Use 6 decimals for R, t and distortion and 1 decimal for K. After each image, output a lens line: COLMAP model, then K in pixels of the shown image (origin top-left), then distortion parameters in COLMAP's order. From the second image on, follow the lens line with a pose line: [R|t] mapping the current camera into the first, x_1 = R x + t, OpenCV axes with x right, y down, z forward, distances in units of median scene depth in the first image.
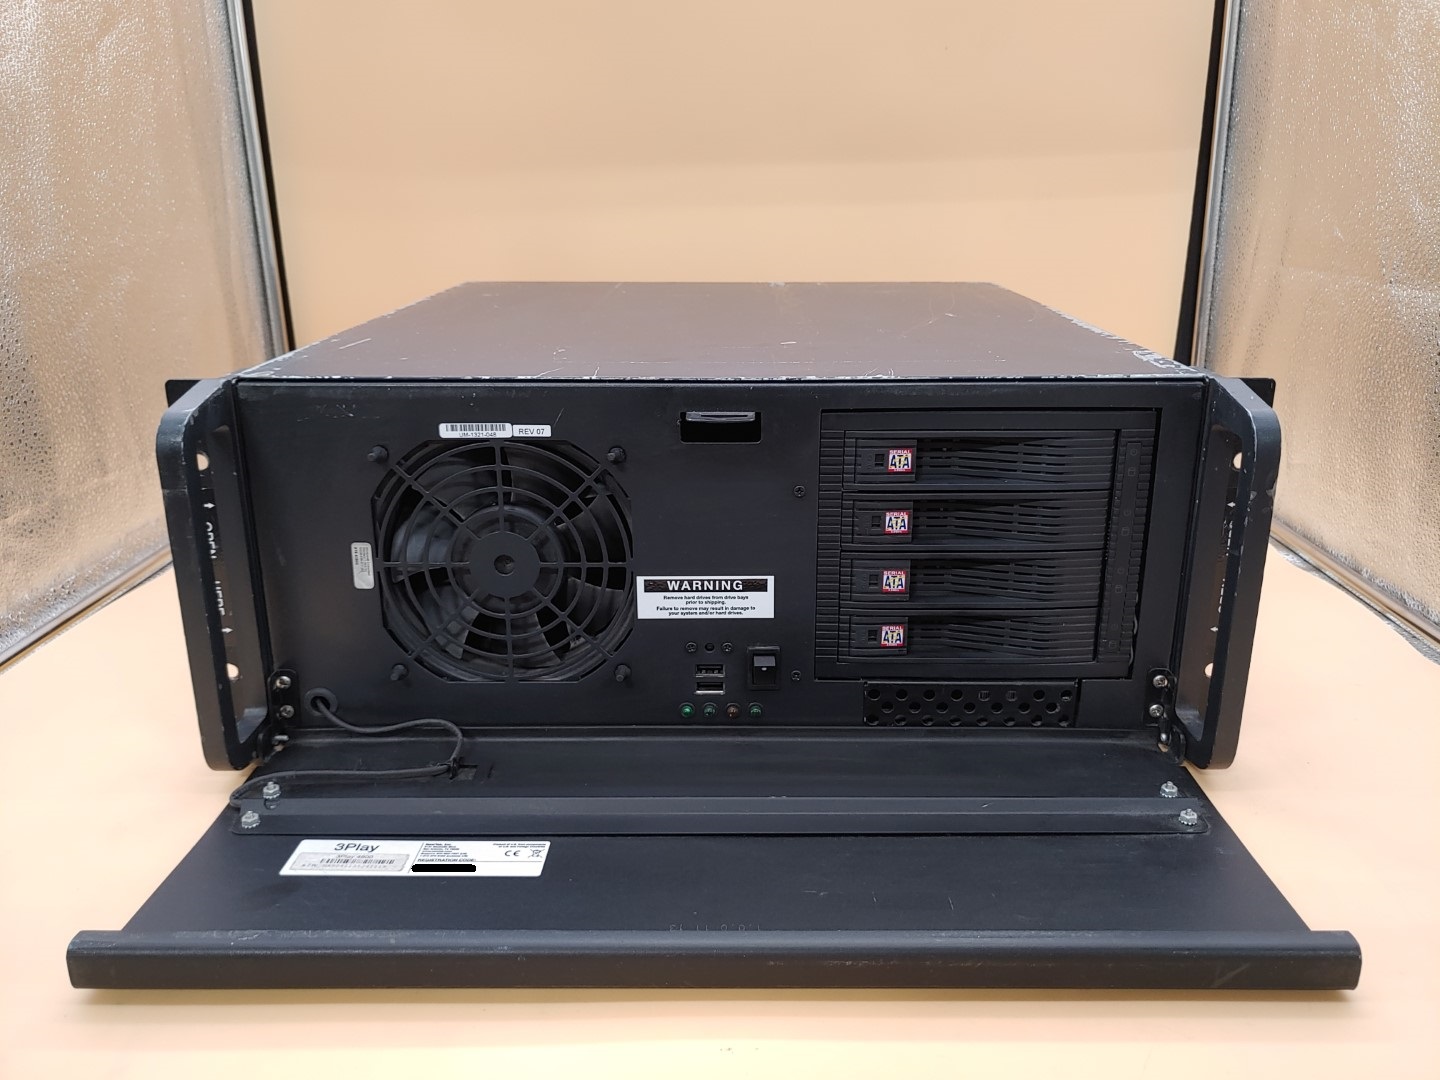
lens RADIAL K [[1113.7, 0, 729.1], [0, 1113.7, 541.1], [0, 0, 1]] dist [0.013397, -0.015710]
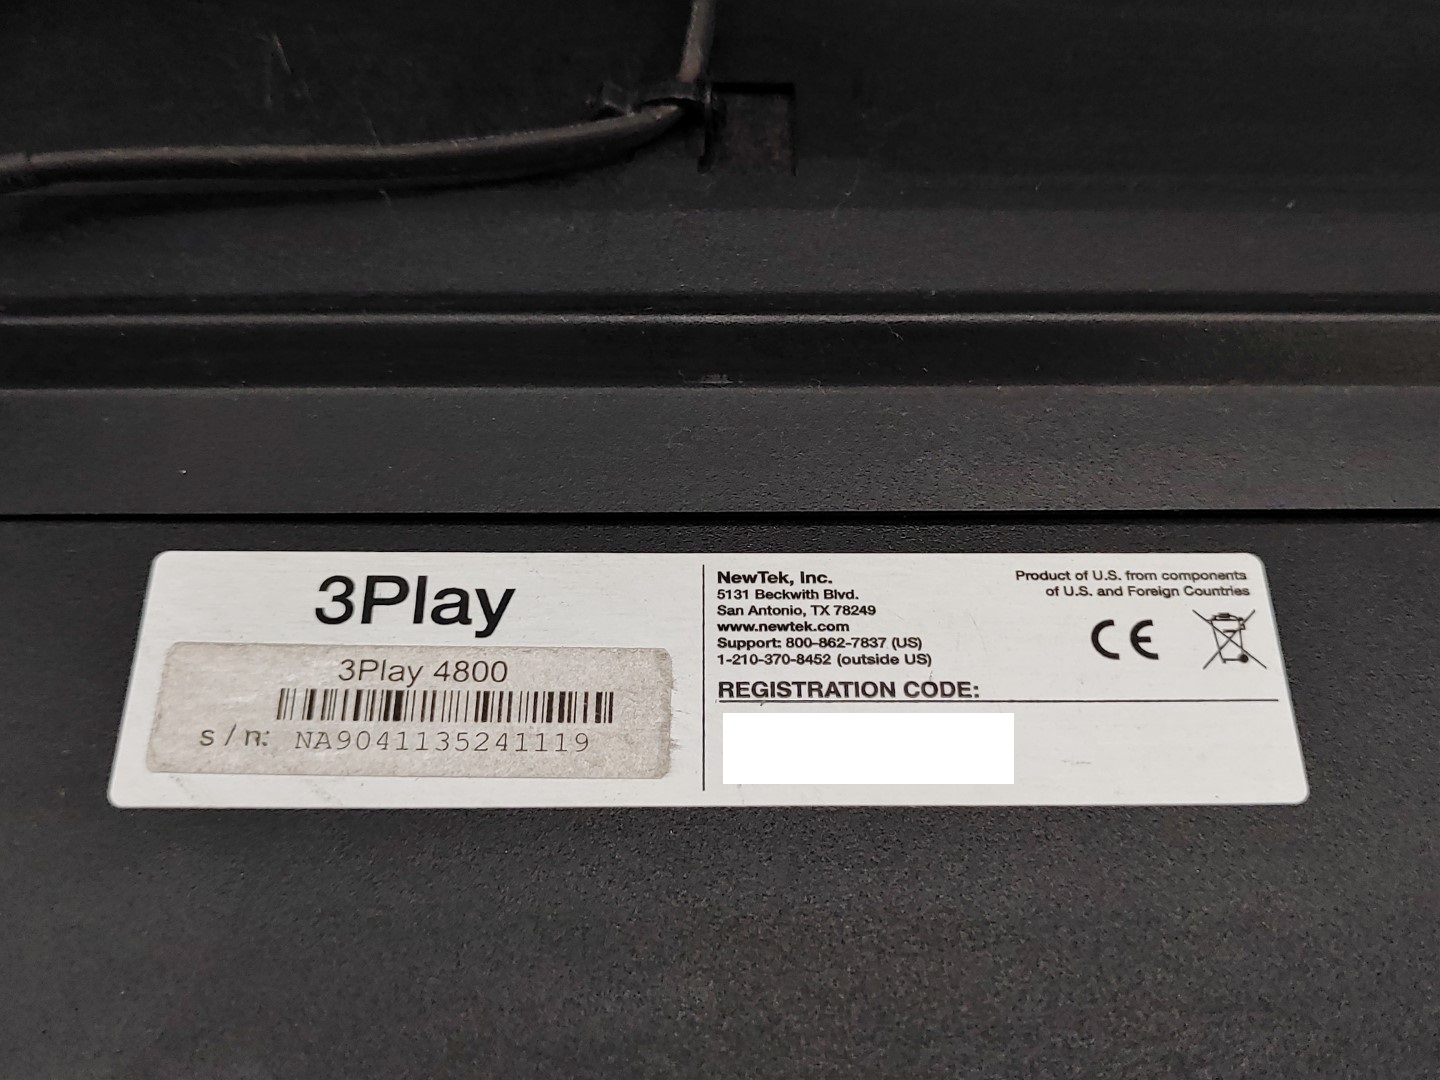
lens RADIAL K [[1635.2, 0, 720.0], [0, 1635.2, 540.1], [0, 0, 1]] dist [0.013278, 0.000000]
pose [[0.999695, -0.005065, 0.024162, -0.282383], [-0.012706, 0.733552, 0.679514, 0.044575], [-0.021166, -0.679614, 0.733264, 0.773333]]
